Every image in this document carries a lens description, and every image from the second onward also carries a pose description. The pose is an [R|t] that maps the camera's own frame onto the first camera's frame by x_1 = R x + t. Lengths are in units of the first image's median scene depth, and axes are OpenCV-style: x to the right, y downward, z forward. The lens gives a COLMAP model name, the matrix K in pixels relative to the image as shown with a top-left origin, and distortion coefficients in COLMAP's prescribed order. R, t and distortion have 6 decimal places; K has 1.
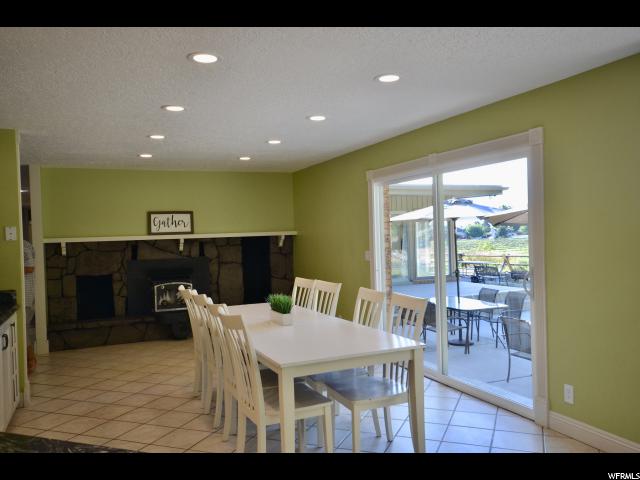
lens RADIAL K [[526.3, 0, 321.1], [0, 526.3, 239.3], [0, 0, 1]] dist [0.019388, 0.008634]
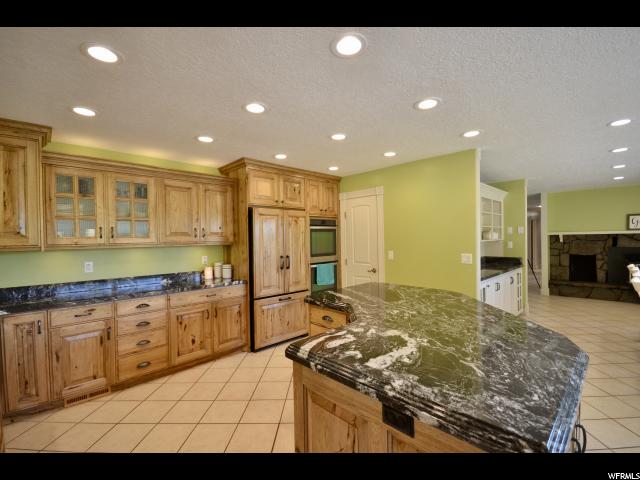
lens RADIAL K [[285.5, 0, 321.8], [0, 285.5, 242.9], [0, 0, 1]] dist [-0.003799, -0.000865]
pose [[0.341938, 0.037019, -0.938993, 0.125294], [-0.003322, 0.999265, 0.038186, -0.000324], [0.939716, -0.009938, 0.341810, -0.065693]]
